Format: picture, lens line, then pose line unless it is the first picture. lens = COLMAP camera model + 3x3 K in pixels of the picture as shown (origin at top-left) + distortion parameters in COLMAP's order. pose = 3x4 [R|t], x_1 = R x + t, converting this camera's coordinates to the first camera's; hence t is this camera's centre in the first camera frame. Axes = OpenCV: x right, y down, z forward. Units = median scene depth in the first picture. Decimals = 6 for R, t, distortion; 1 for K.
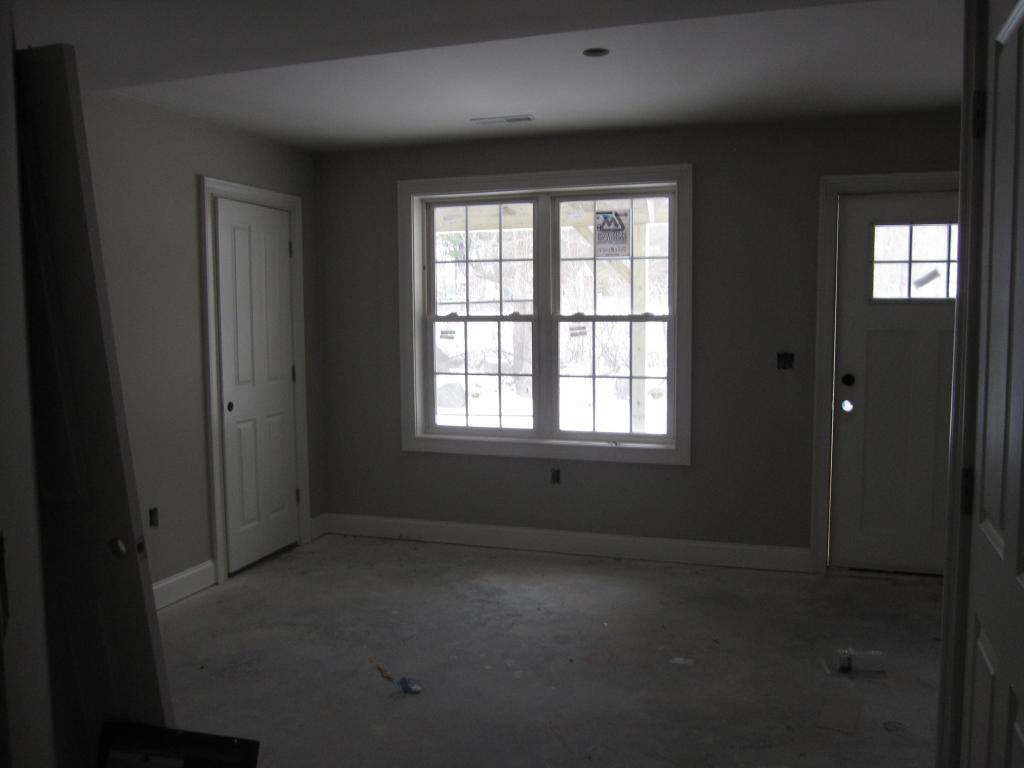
lens RADIAL K [[850.8, 0, 525.8], [0, 850.8, 388.6], [0, 0, 1]] dist [-0.093232, 0.080160]
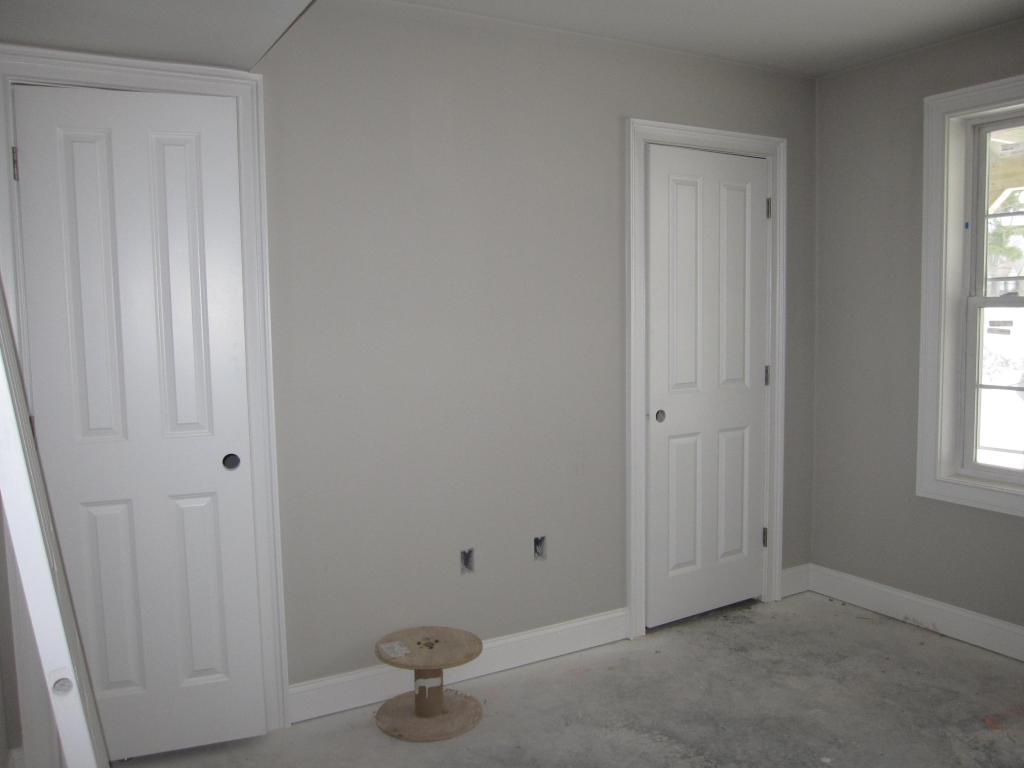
lens RADIAL K [[850.8, 0, 525.8], [0, 850.8, 388.6], [0, 0, 1]] dist [-0.093232, 0.080160]
pose [[0.751976, 0.057849, -0.656647, 0.057346], [-0.049836, 0.998280, 0.030876, -0.018822], [0.657304, 0.009507, 0.753565, 0.294136]]
